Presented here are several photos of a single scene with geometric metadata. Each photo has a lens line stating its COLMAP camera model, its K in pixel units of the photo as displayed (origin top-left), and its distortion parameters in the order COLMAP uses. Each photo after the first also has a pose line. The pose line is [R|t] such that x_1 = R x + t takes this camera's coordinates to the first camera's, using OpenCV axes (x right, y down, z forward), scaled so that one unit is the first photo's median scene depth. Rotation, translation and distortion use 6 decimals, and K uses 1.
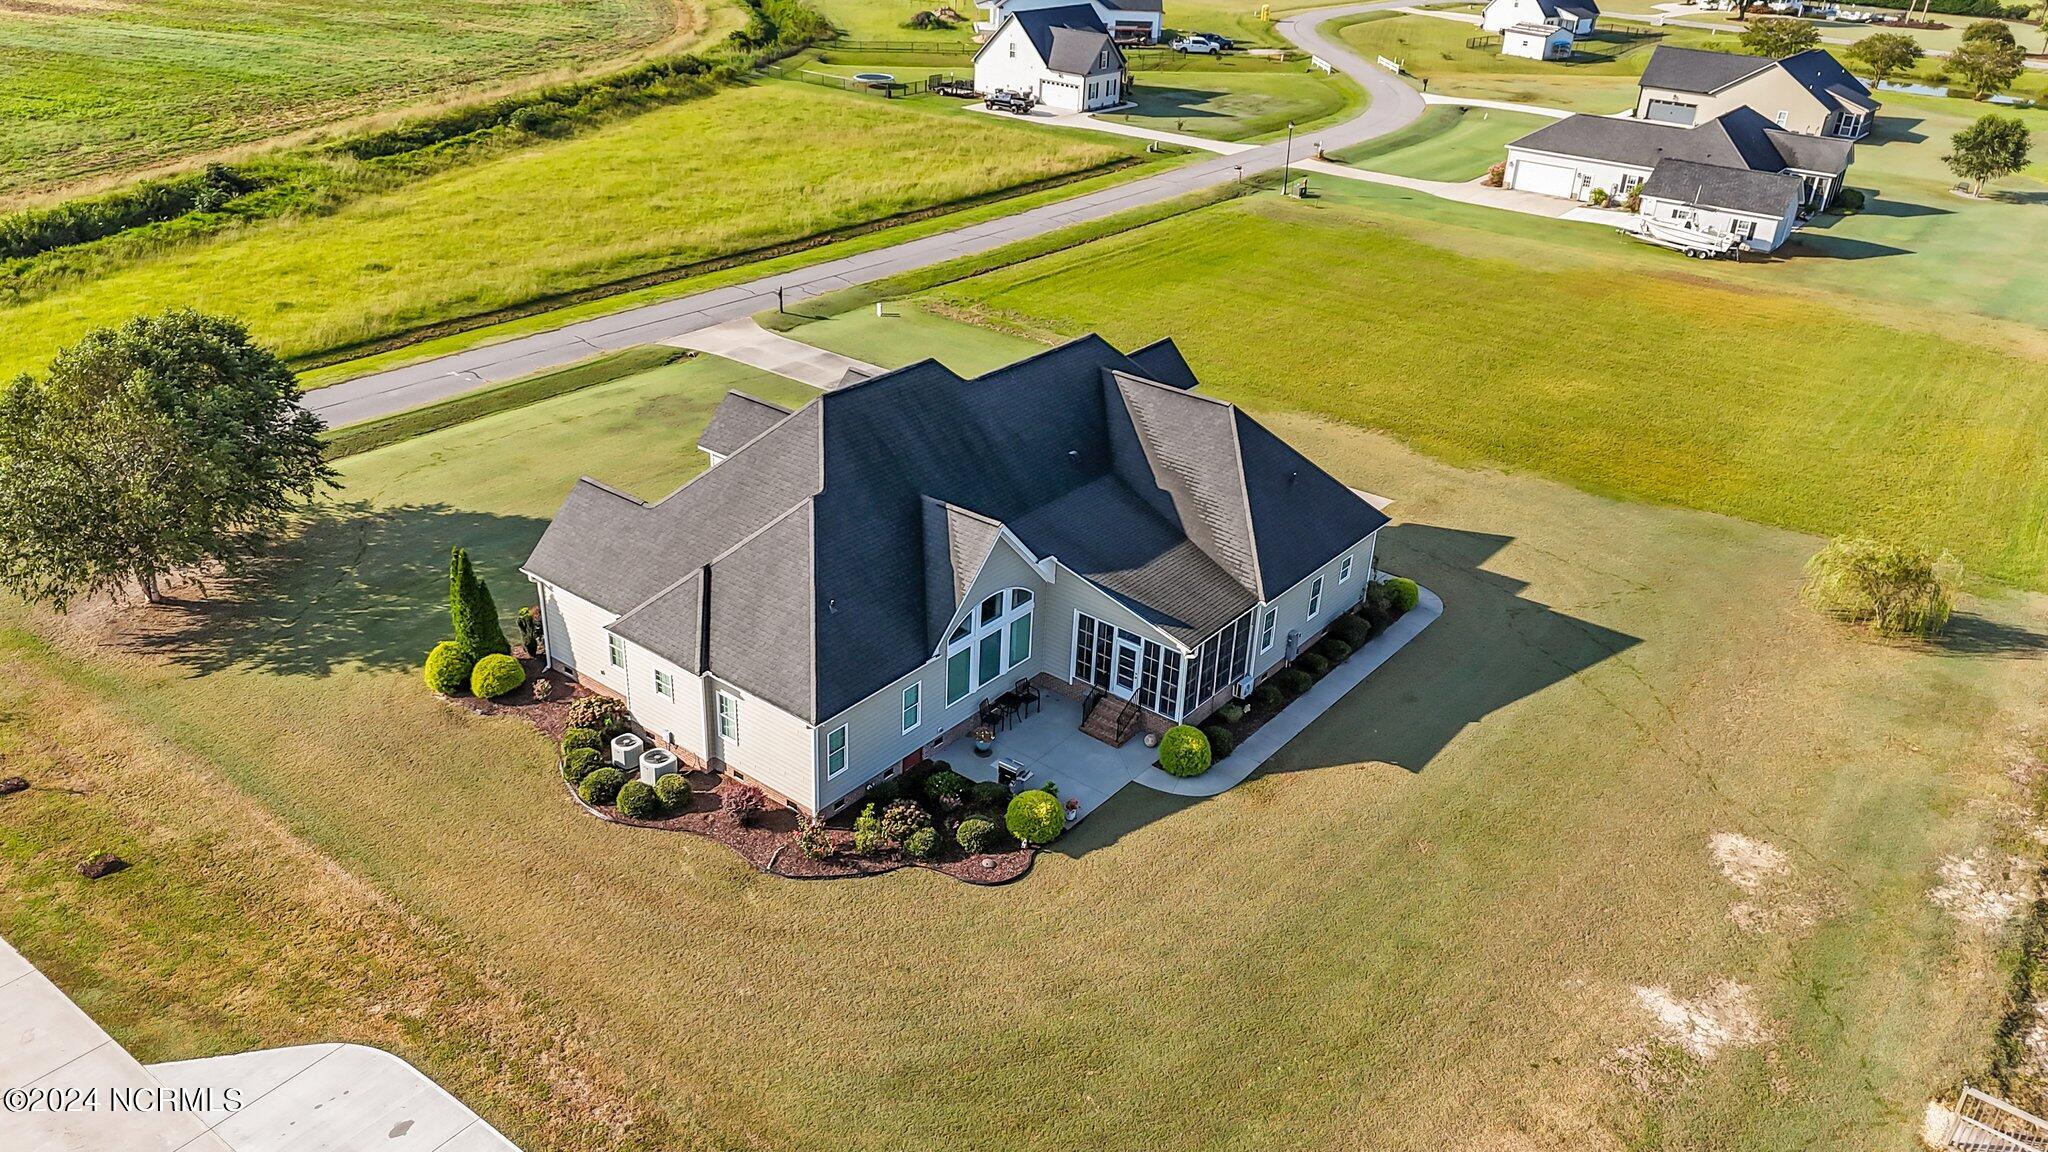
lens RADIAL K [[1504.1, 0, 1024.0], [0, 1504.1, 576.0], [0, 0, 1]] dist [0.083455, -0.088154]
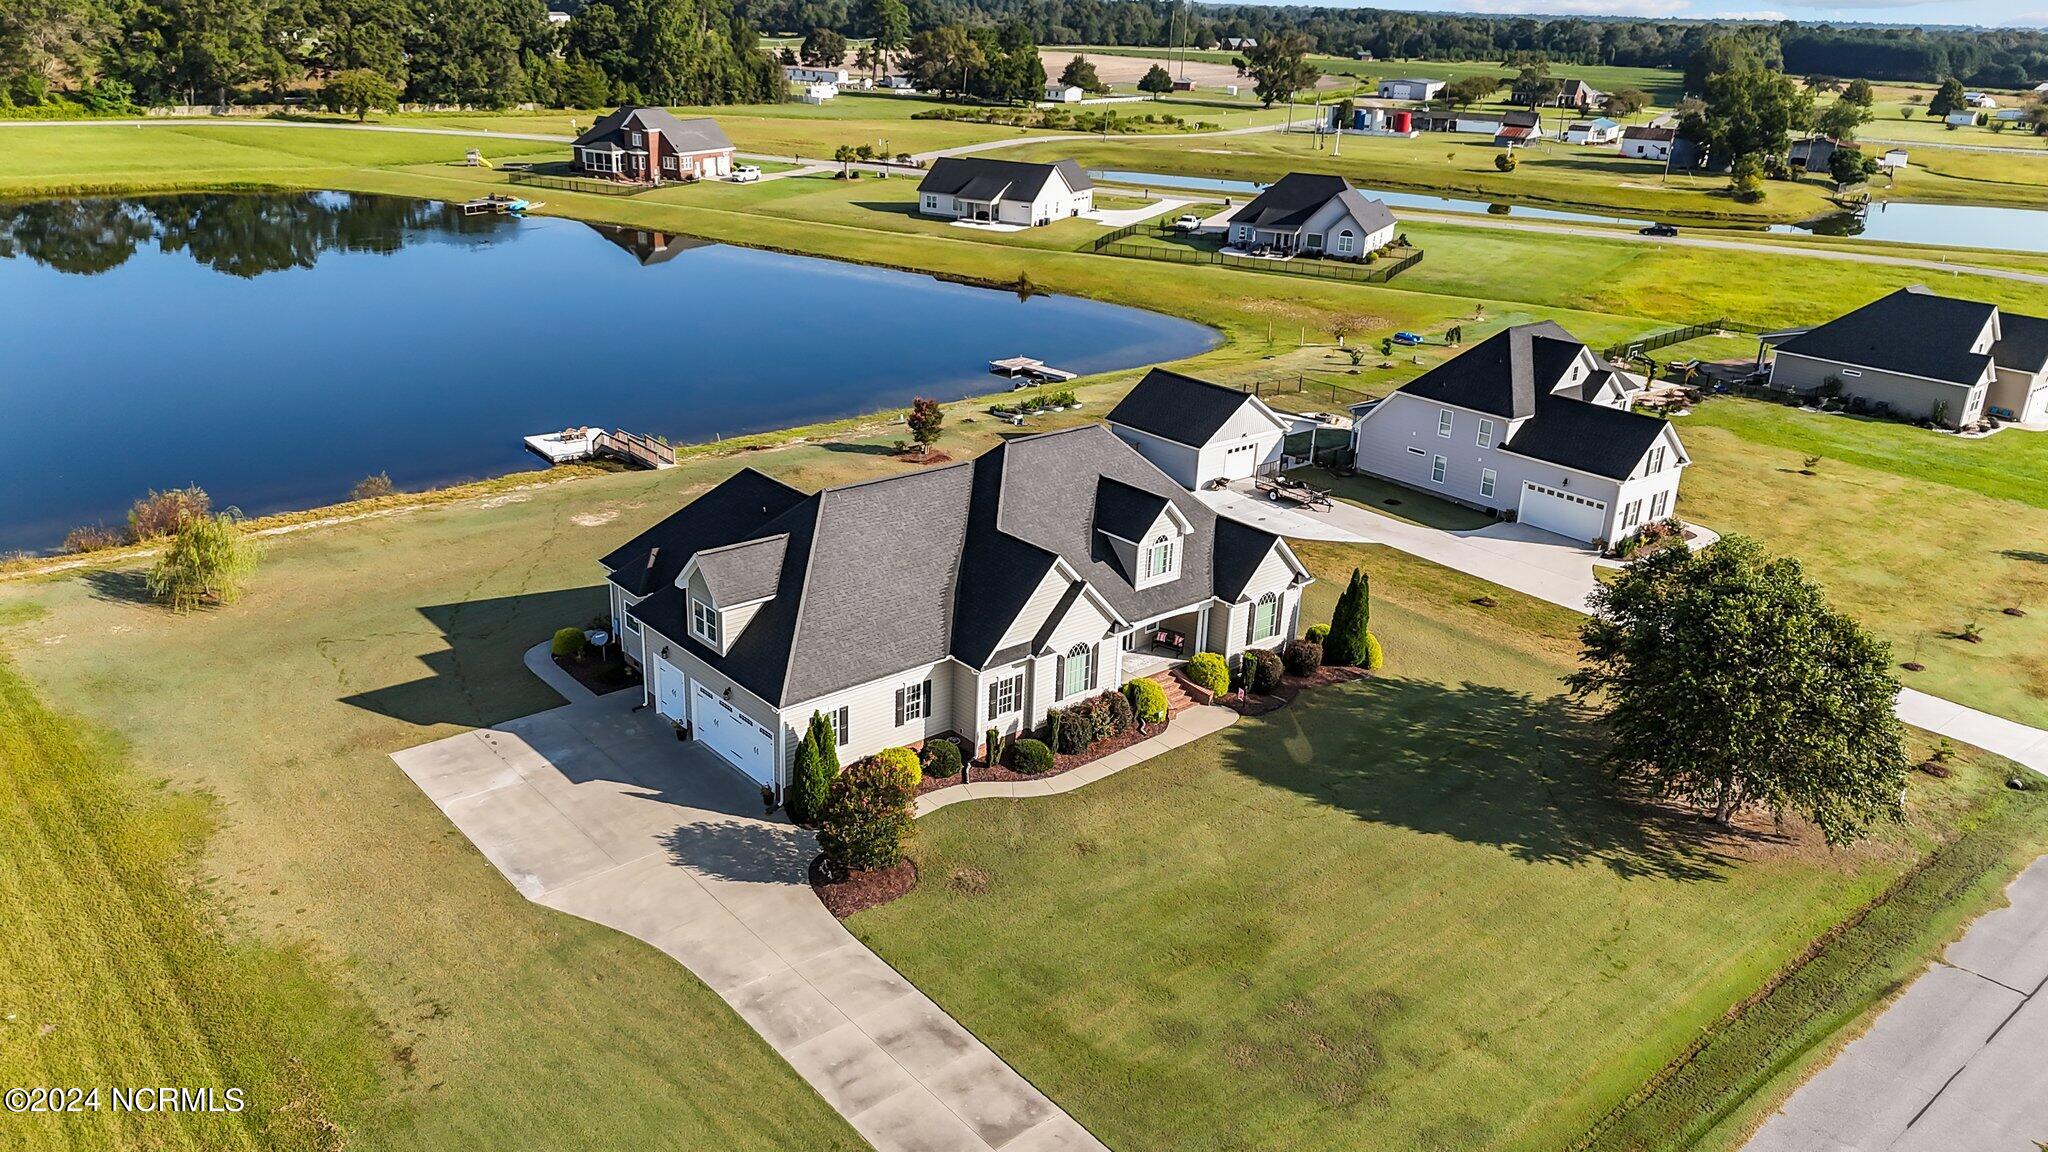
lens RADIAL K [[1504.1, 0, 1024.0], [0, 1504.1, 576.0], [0, 0, 1]] dist [0.083455, -0.088154]
pose [[-0.977962, -0.144837, 0.150375, -0.217817], [0.014355, 0.671894, 0.740508, -0.770598], [-0.208289, 0.726347, -0.655008, 1.488424]]
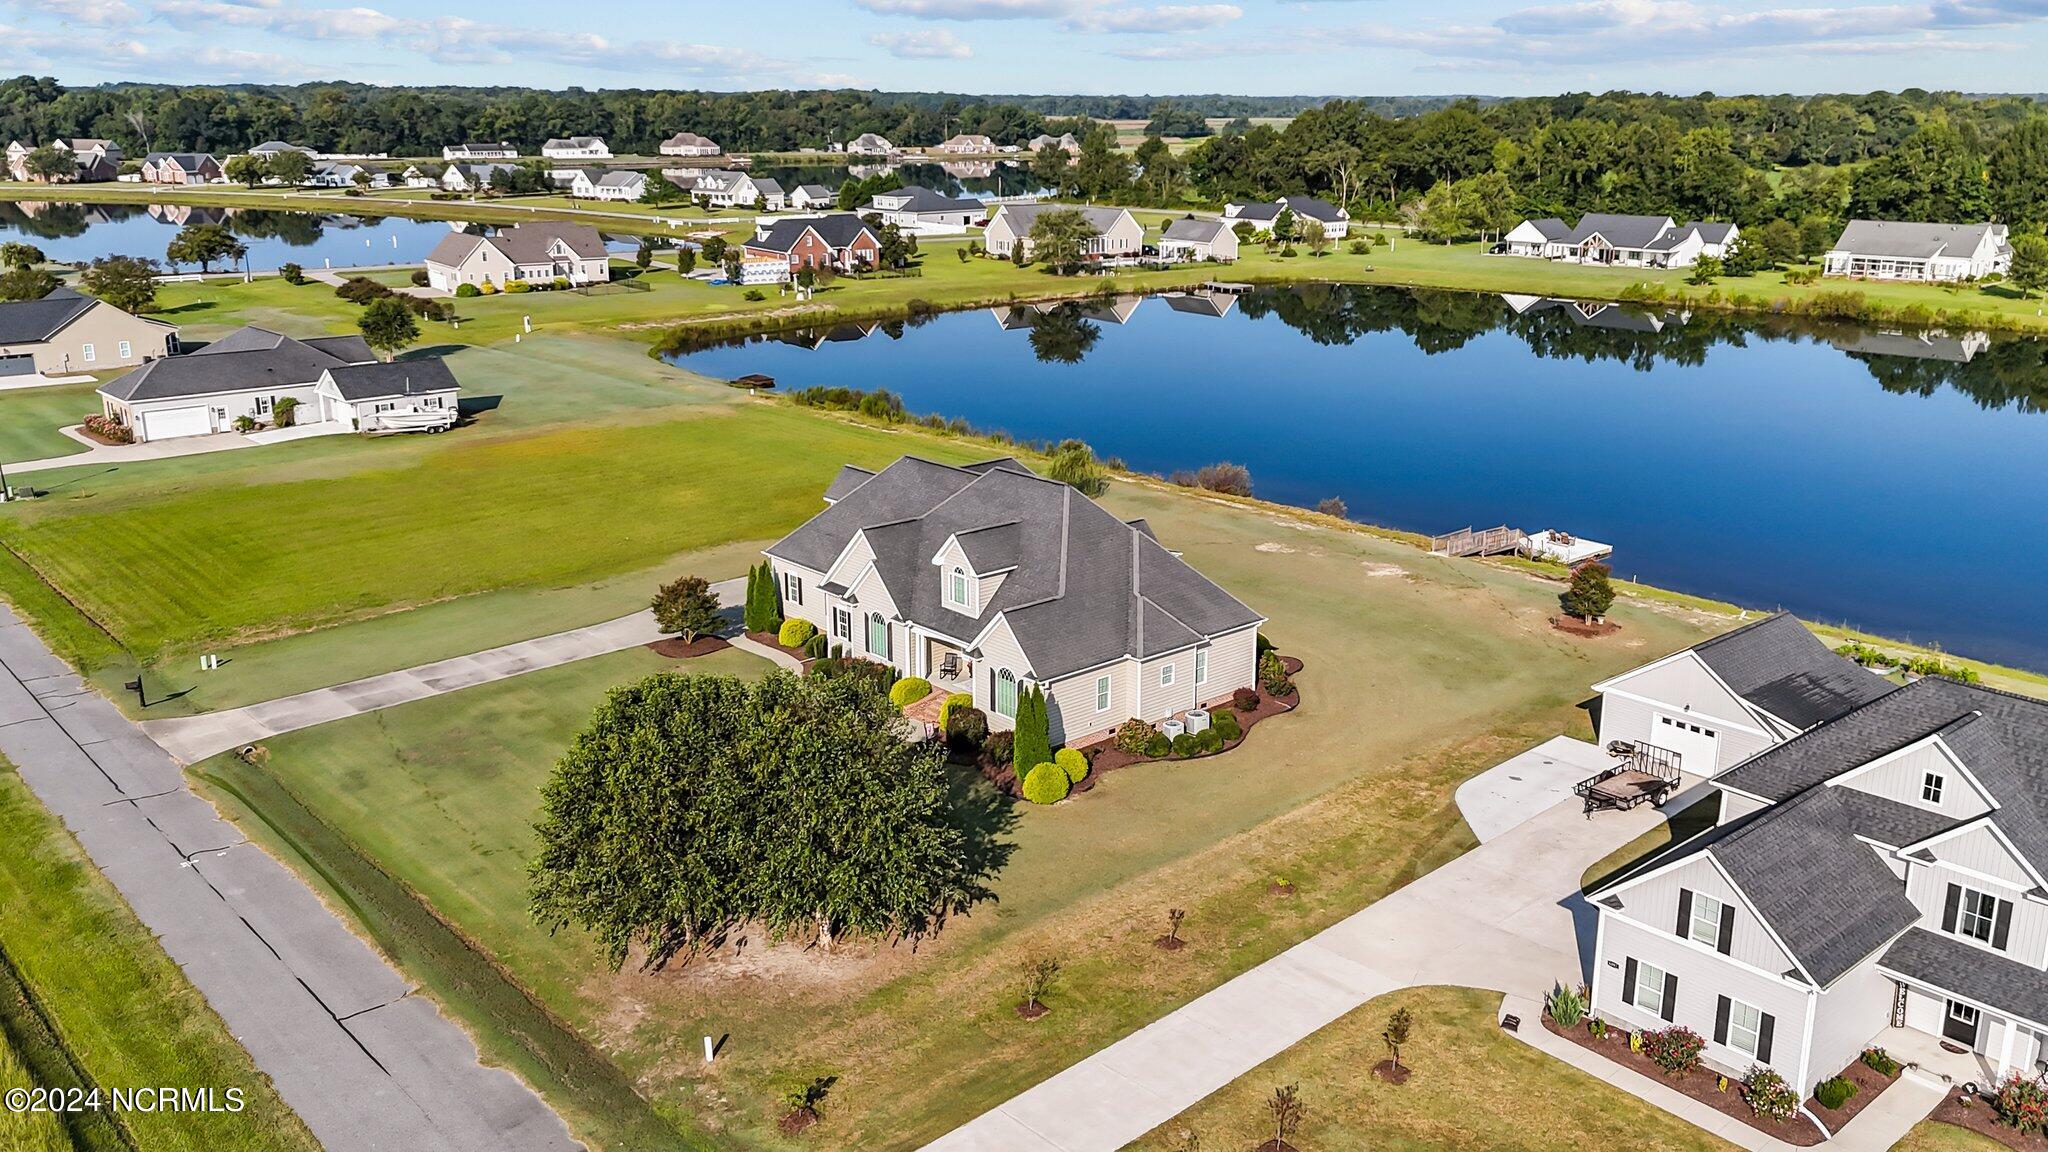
lens RADIAL K [[1667.2, 0, 1047.8], [0, 1667.2, 573.9], [0, 0, 1]] dist [0.052622, -0.010300]
pose [[0.173217, -0.312133, 0.934114, -1.250193], [0.452264, 0.867746, 0.206092, -0.287626], [-0.874902, 0.386767, 0.291475, 0.425364]]
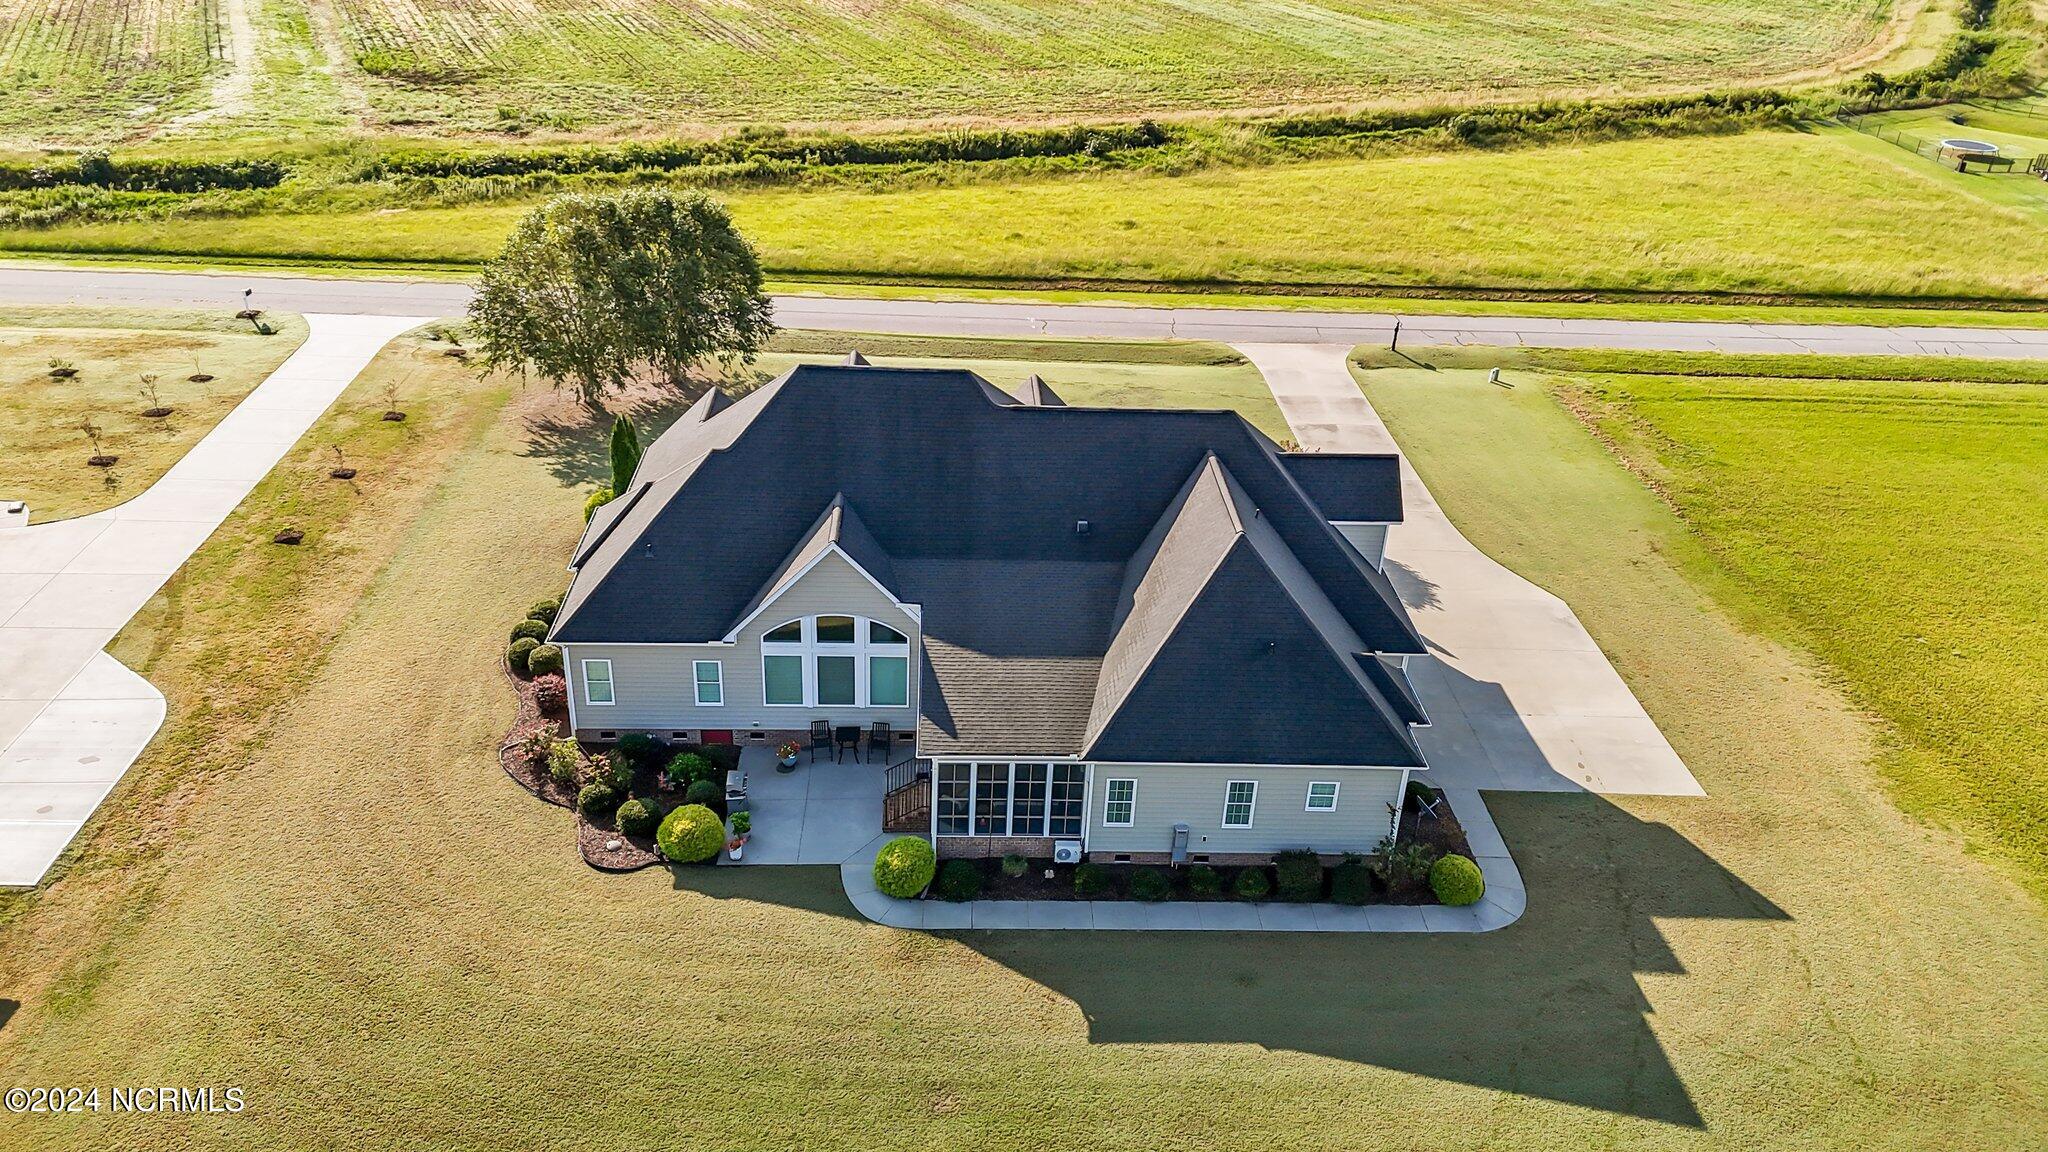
lens RADIAL K [[1471.7, 0, 1015.8], [0, 1471.7, 615.7], [0, 0, 1]] dist [0.078576, -0.082901]
pose [[0.649210, 0.370180, -0.664449, 0.488165], [-0.356800, 0.919713, 0.163775, -0.131125], [0.671729, 0.130751, 0.729167, 0.306735]]
